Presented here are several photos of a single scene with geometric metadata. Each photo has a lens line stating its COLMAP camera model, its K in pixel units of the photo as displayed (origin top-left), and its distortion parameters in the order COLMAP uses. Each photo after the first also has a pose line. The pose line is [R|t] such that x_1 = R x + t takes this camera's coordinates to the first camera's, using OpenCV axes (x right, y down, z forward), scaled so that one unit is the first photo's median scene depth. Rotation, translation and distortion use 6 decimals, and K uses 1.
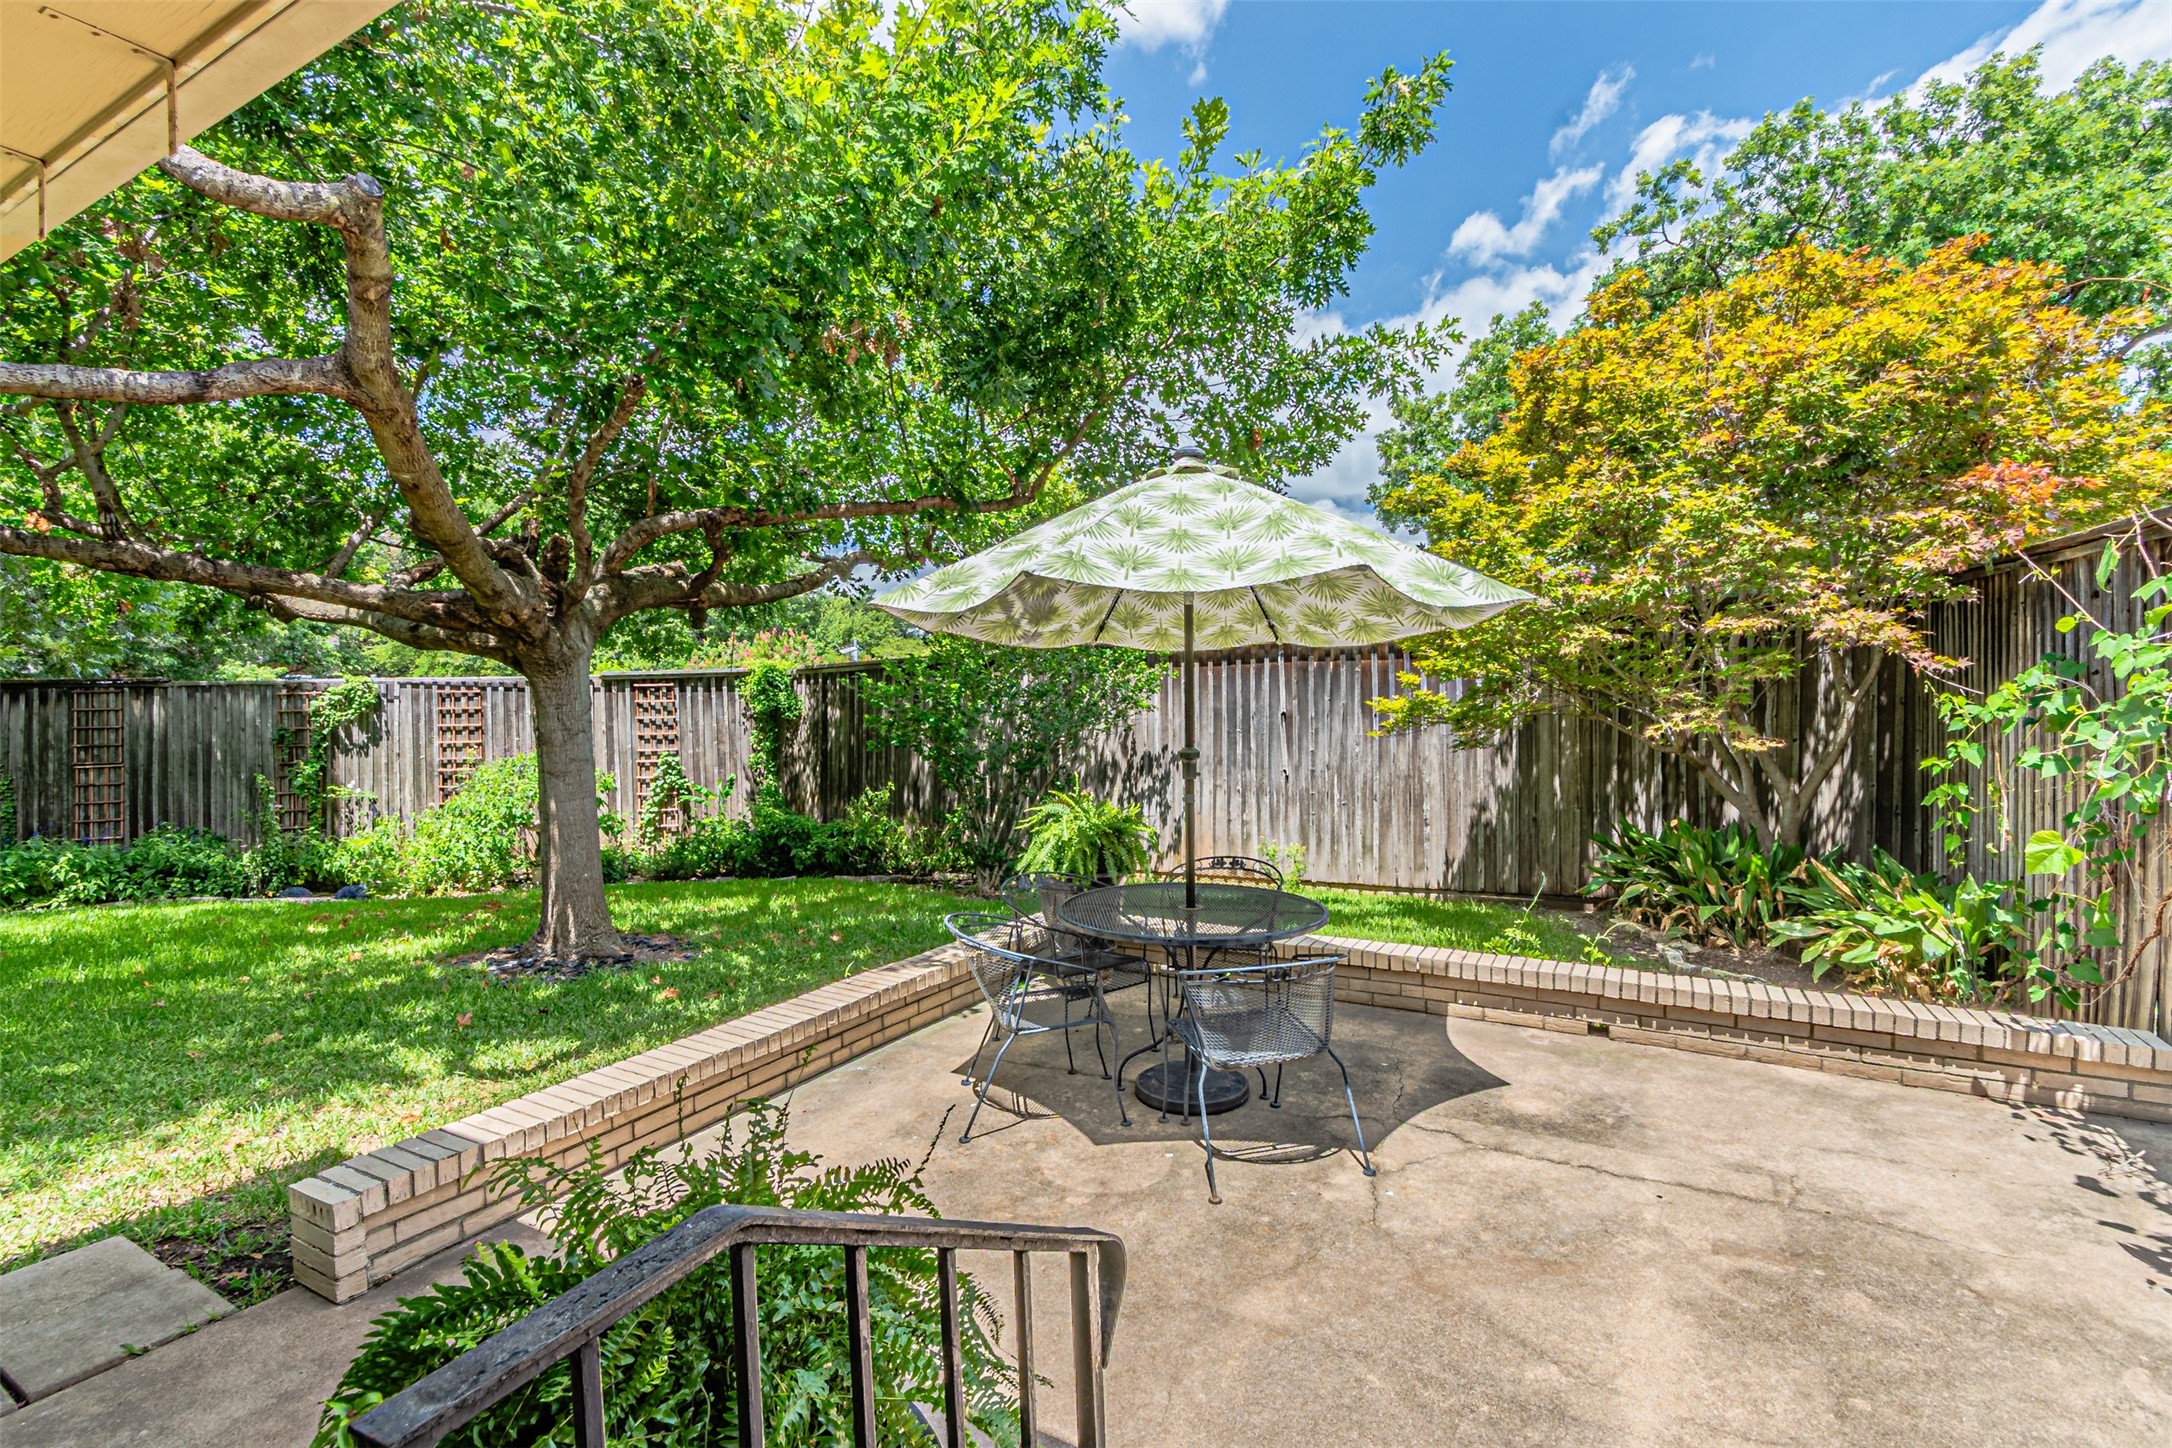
lens RADIAL K [[1003.5, 0, 1082.1], [0, 1003.5, 720.6], [0, 0, 1]] dist [0.013500, -0.004156]
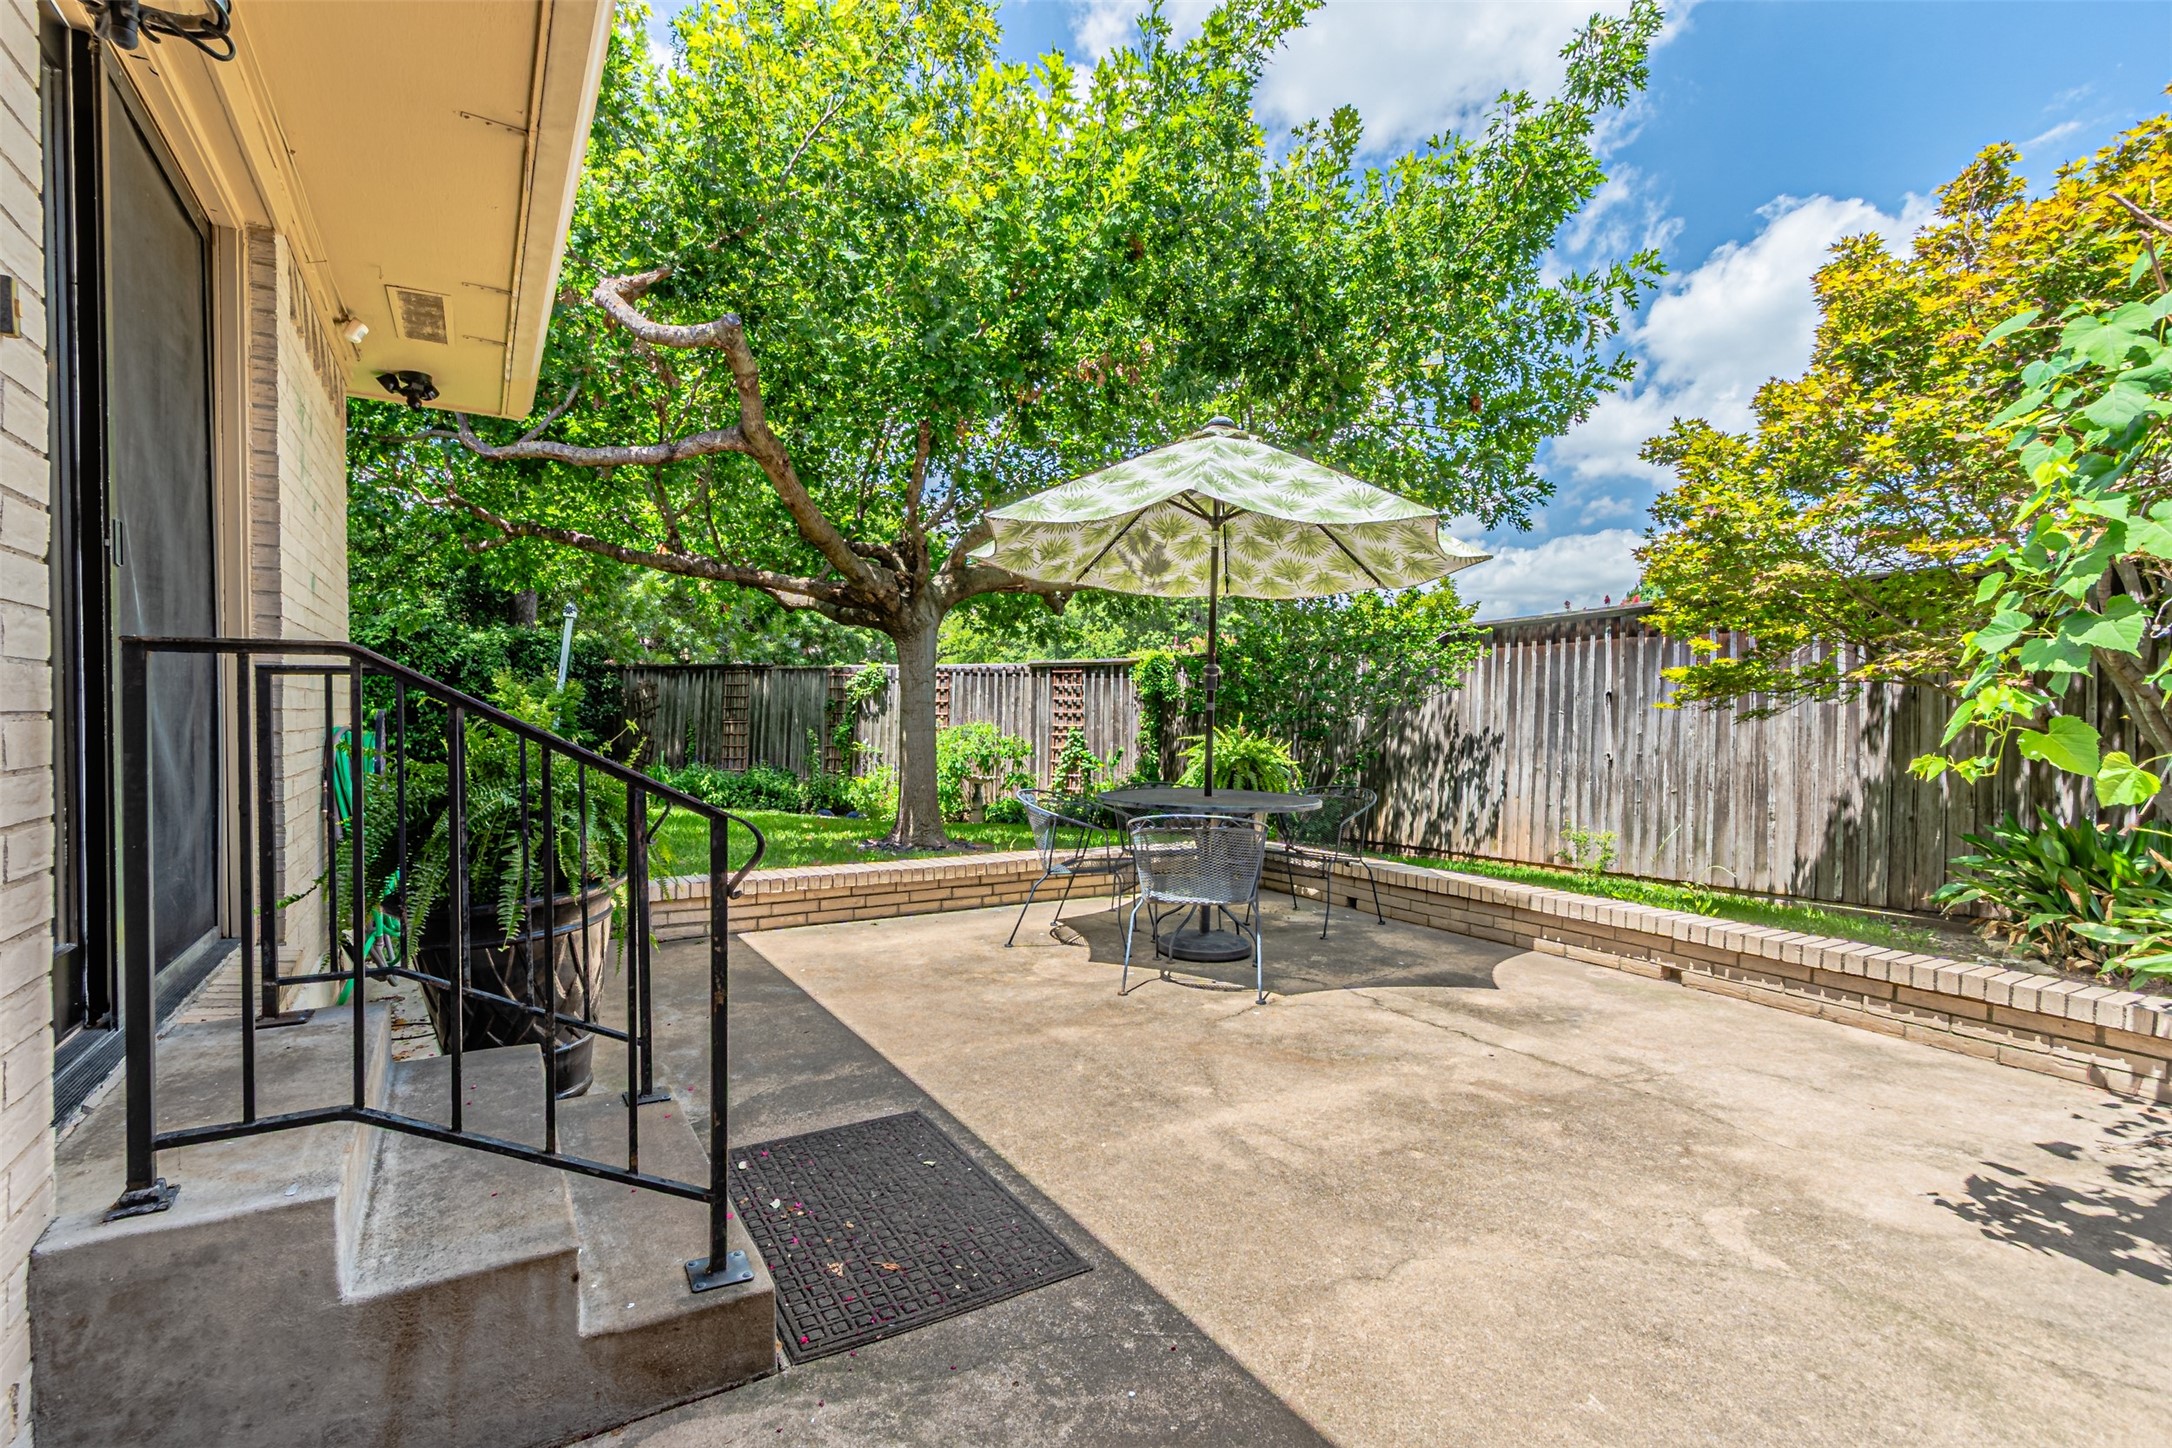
lens RADIAL K [[1003.5, 0, 1092.0], [0, 1003.5, 728.5], [0, 0, 1]] dist [0.013500, -0.004156]
pose [[0.874342, 0.029497, -0.484412, 0.256453], [-0.036254, 0.999332, -0.004584, 0.051447], [0.483954, 0.021570, 0.874828, -0.056525]]
